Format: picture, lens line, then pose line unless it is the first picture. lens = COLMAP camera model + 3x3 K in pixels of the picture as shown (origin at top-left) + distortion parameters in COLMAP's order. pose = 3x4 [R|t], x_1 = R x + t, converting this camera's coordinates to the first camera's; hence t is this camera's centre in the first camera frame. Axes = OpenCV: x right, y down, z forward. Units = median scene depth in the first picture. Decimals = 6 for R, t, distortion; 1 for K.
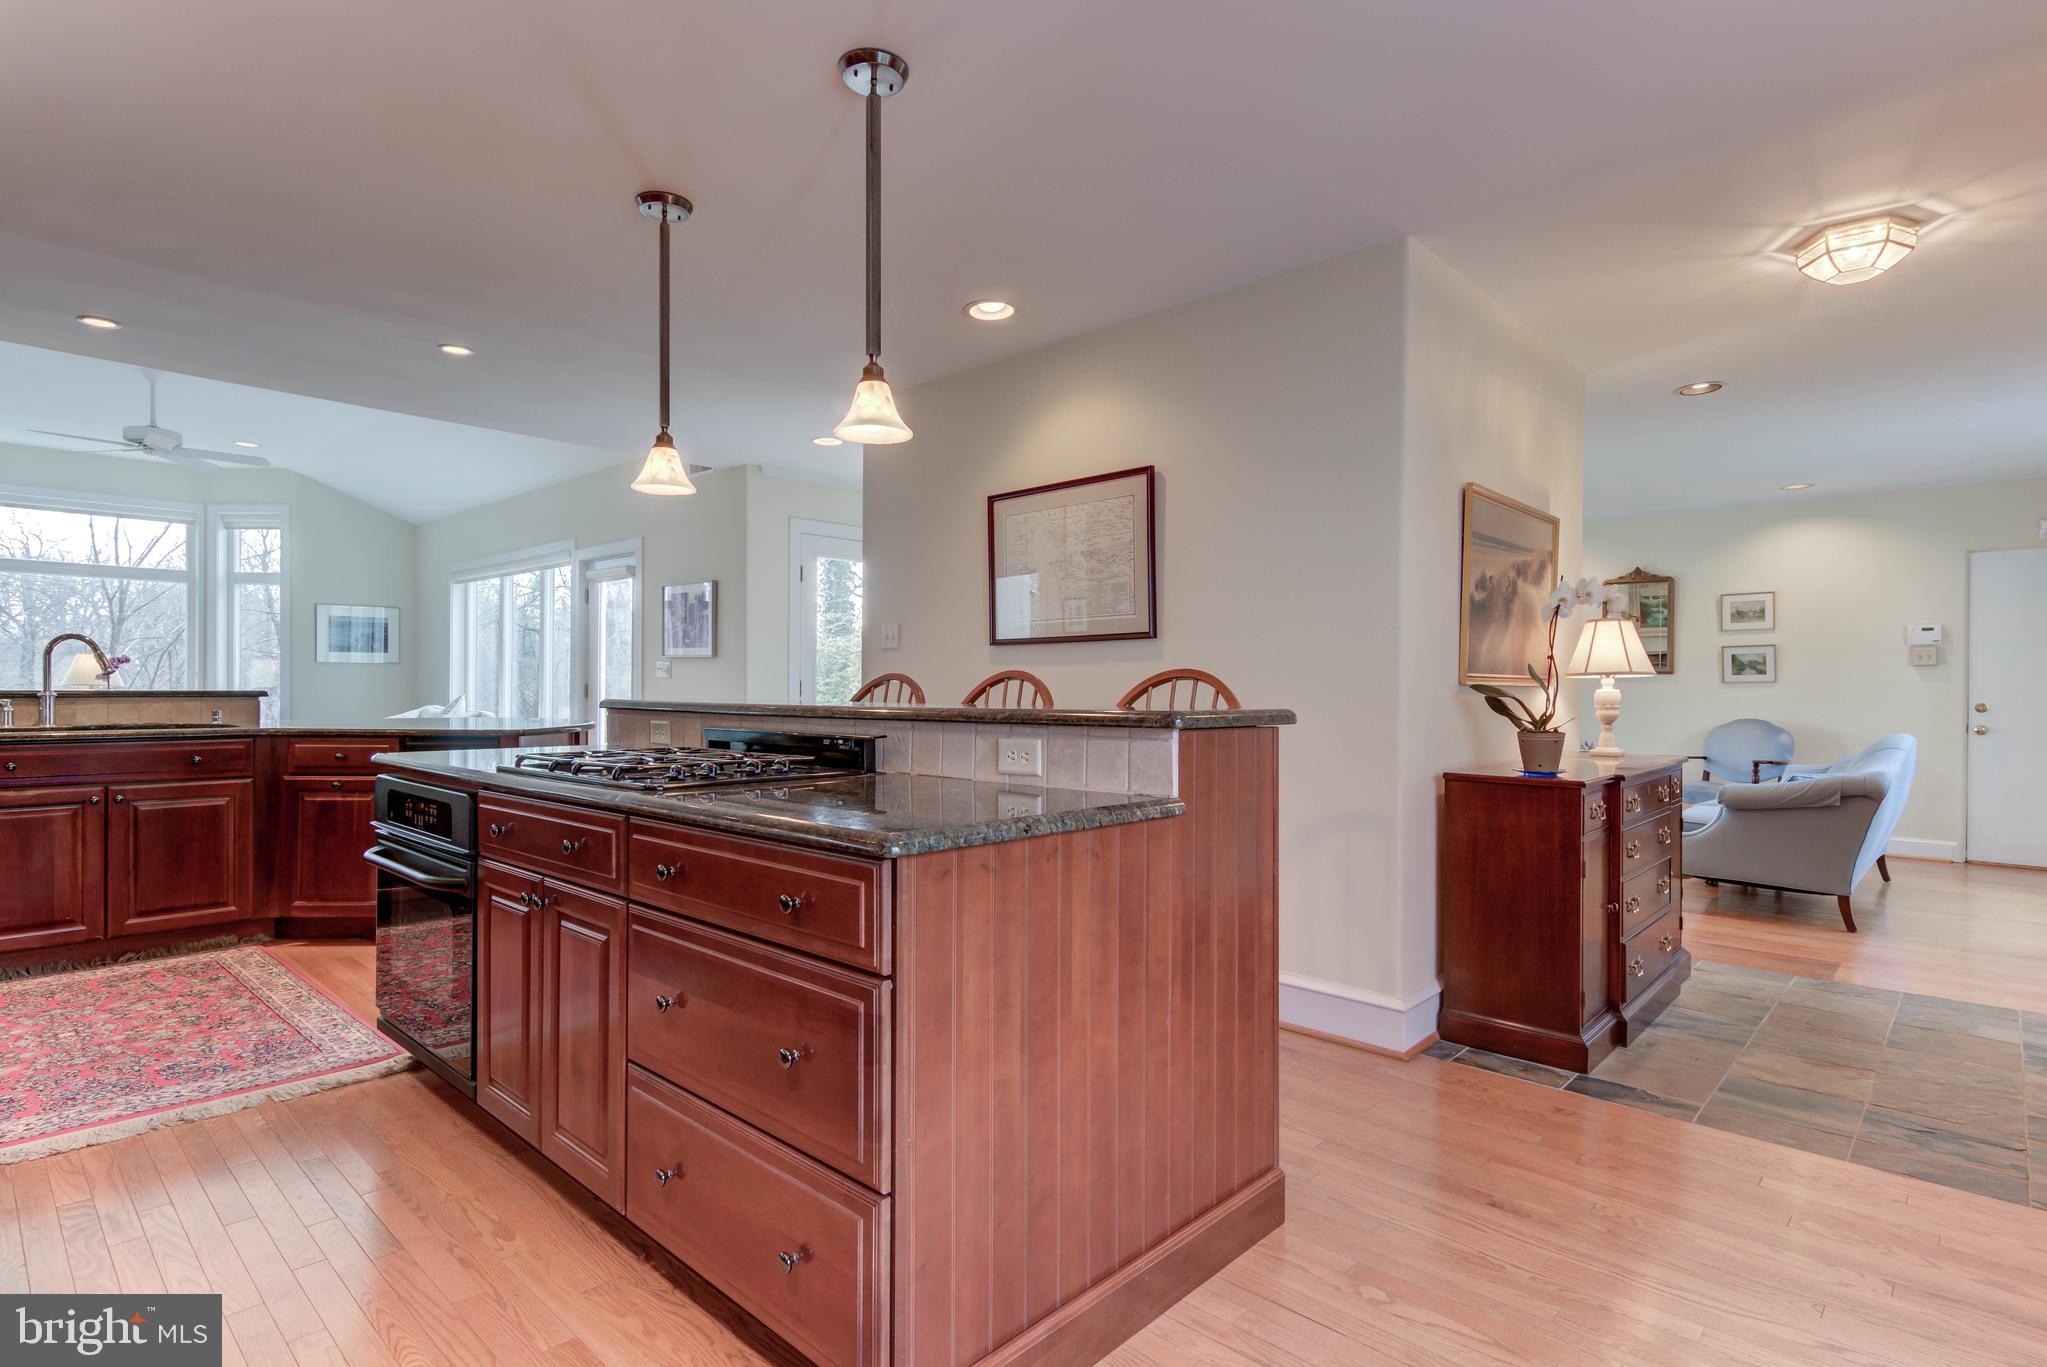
lens RADIAL K [[1025.8, 0, 1028.4], [0, 1025.8, 679.9], [0, 0, 1]] dist [0.015336, -0.003231]
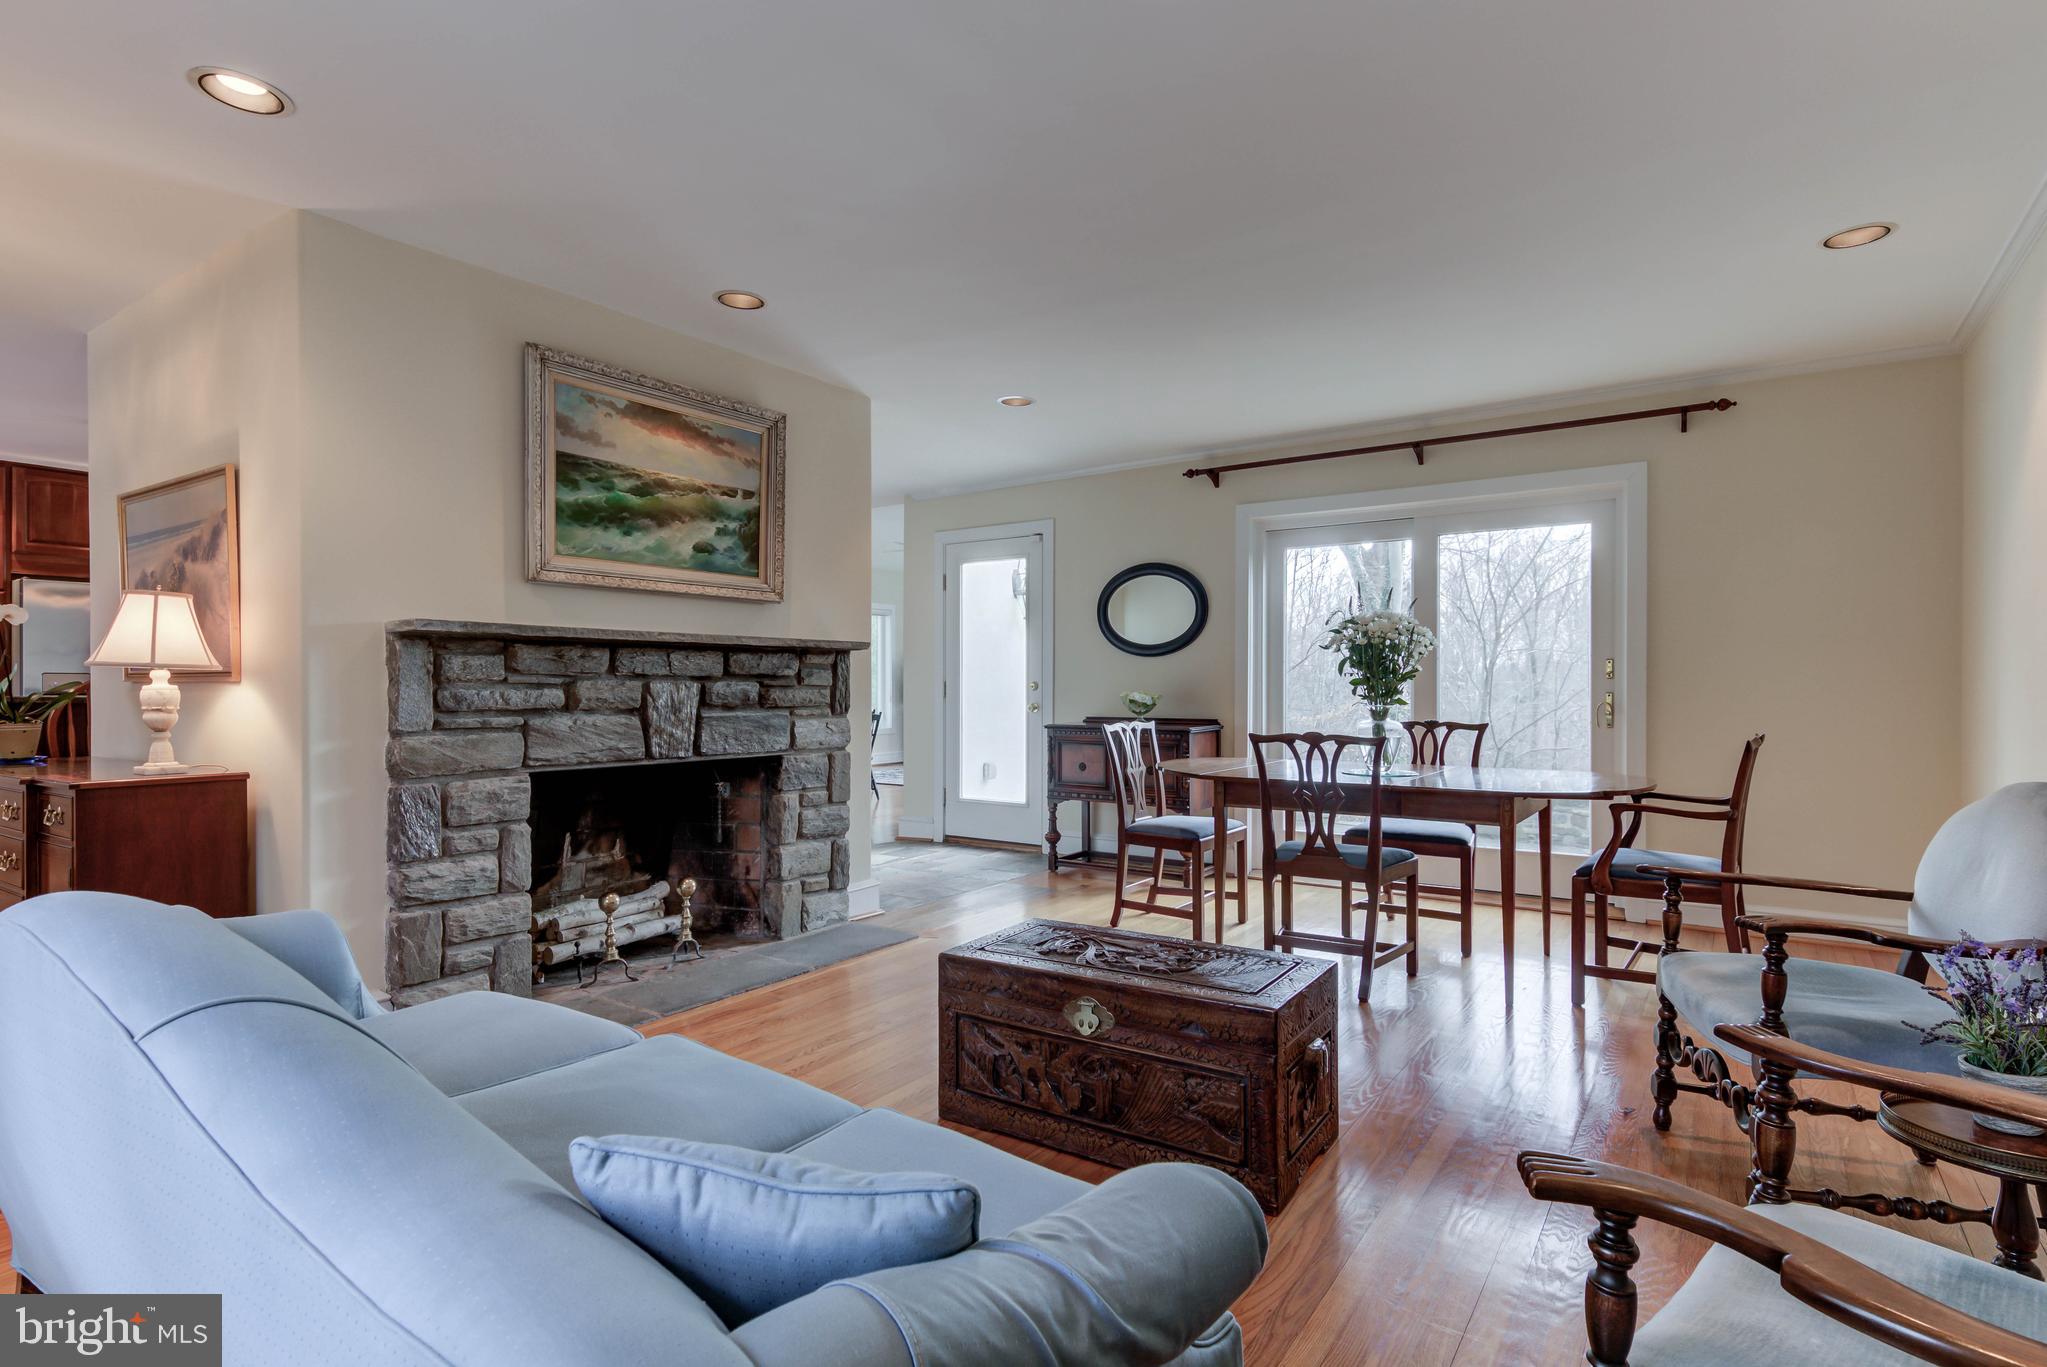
lens RADIAL K [[1025.8, 0, 1023.3], [0, 1025.8, 688.2], [0, 0, 1]] dist [0.015336, -0.003231]
pose [[0.143201, -0.002091, -0.989691, 1.427331], [0.005475, 0.999984, -0.001321, 0.015488], [0.989679, -0.005230, 0.143210, 1.548832]]
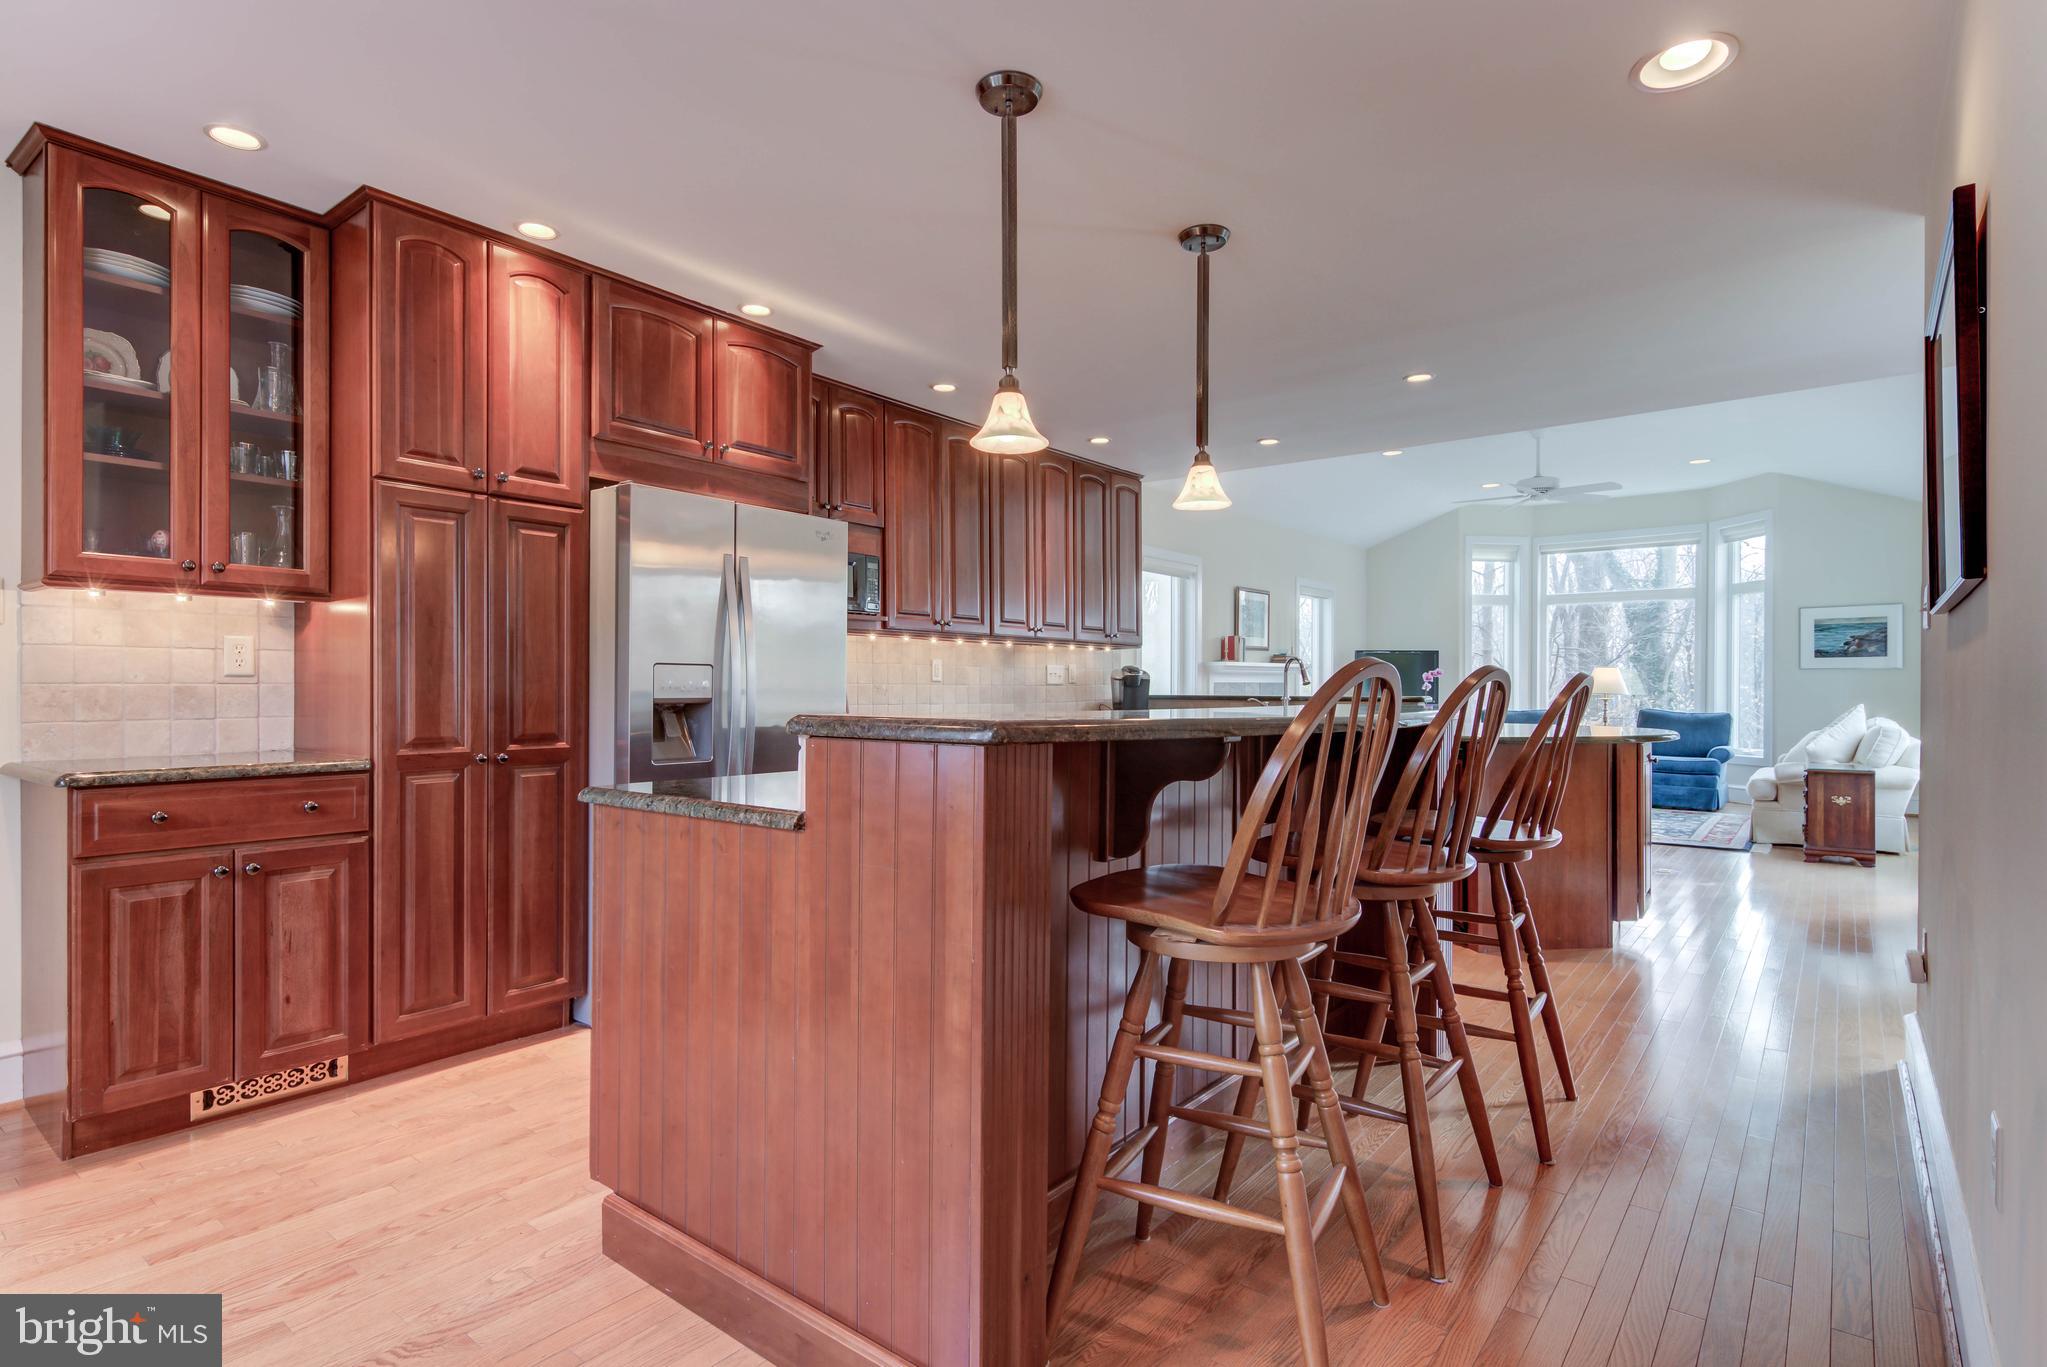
lens RADIAL K [[1025.8, 0, 1015.4], [0, 1025.8, 687.8], [0, 0, 1]] dist [0.015336, -0.003231]
pose [[0.079338, -0.005114, -0.996835, 0.488817], [0.001543, 0.999986, -0.005007, 0.007301], [0.996847, -0.001141, 0.079345, 0.527950]]
